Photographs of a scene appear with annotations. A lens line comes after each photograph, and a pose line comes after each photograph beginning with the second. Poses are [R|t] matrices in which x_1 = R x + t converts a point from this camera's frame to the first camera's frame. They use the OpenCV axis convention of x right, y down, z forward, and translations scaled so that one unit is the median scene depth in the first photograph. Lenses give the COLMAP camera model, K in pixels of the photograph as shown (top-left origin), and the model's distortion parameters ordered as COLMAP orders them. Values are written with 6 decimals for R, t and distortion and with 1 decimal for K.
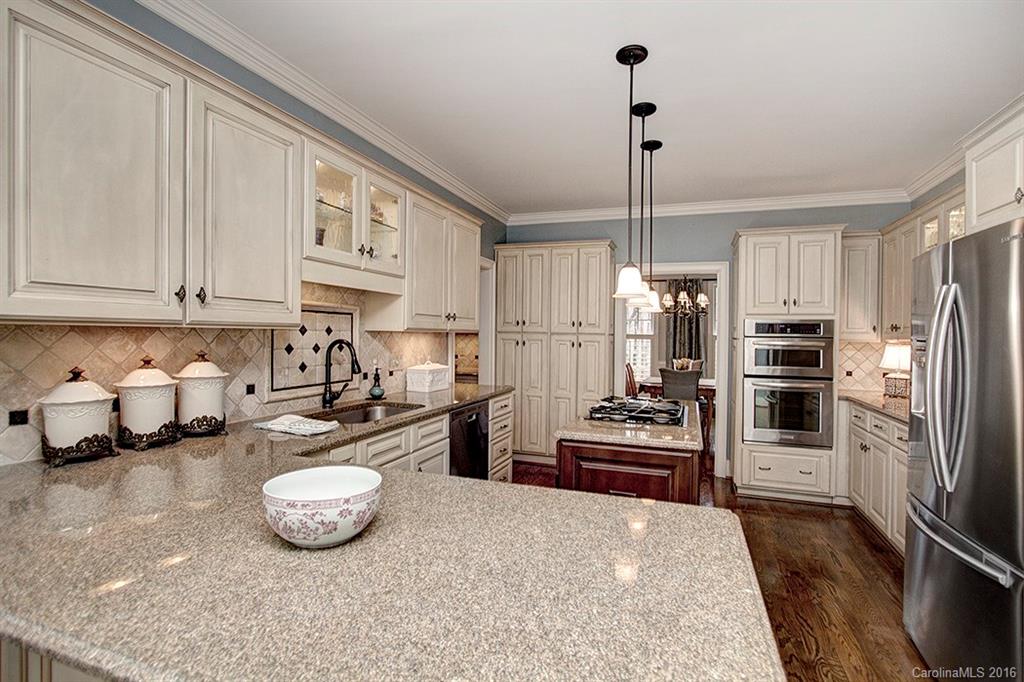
lens RADIAL K [[472.5, 0, 528.6], [0, 472.5, 342.4], [0, 0, 1]] dist [-0.014665, 0.001302]
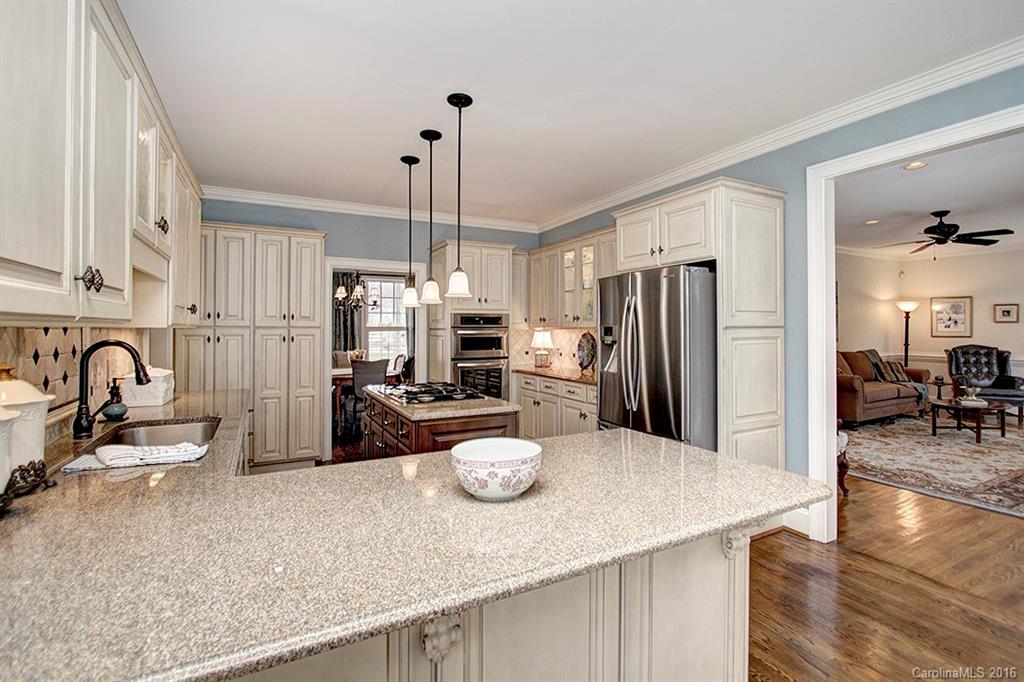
lens RADIAL K [[483.4, 0, 514.5], [0, 483.4, 326.8], [0, 0, 1]] dist [-0.001790, 0.000211]
pose [[0.686569, -0.016102, 0.726886, -0.464633], [0.026719, 0.999638, -0.003093, -0.007155], [-0.726574, 0.021545, 0.686751, 0.029095]]
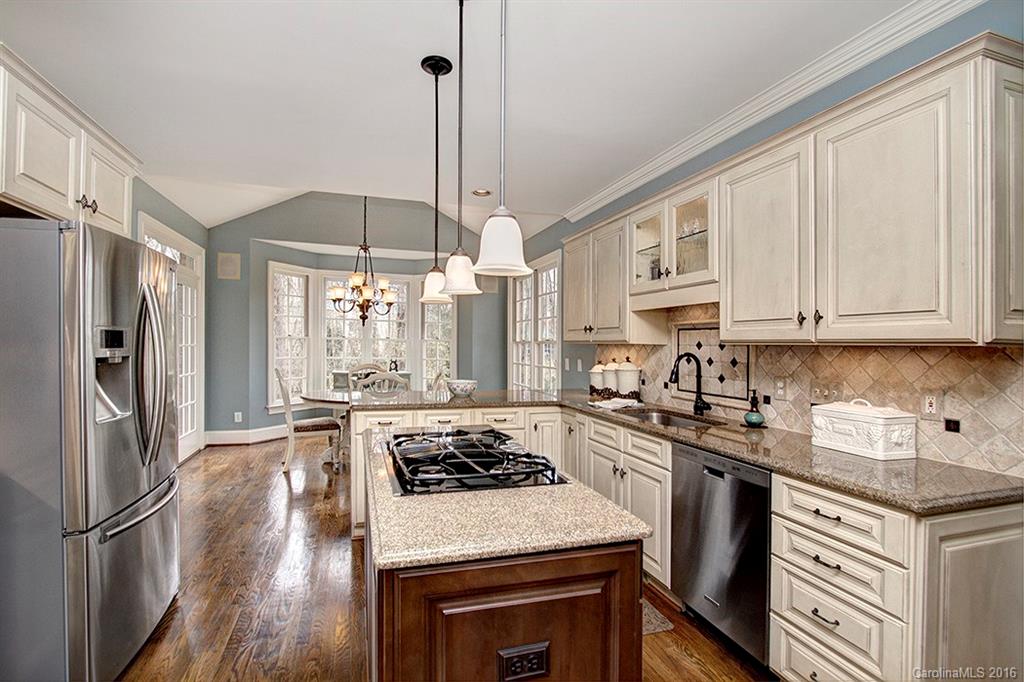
lens RADIAL K [[481.9, 0, 512.0], [0, 481.9, 341.0], [0, 0, 1]] dist [-0.001338, -0.000074]
pose [[-0.797699, -0.026236, -0.602485, 0.568386], [-0.031817, 0.999493, -0.001398, -0.018367], [0.602216, 0.018054, -0.798129, 1.501388]]
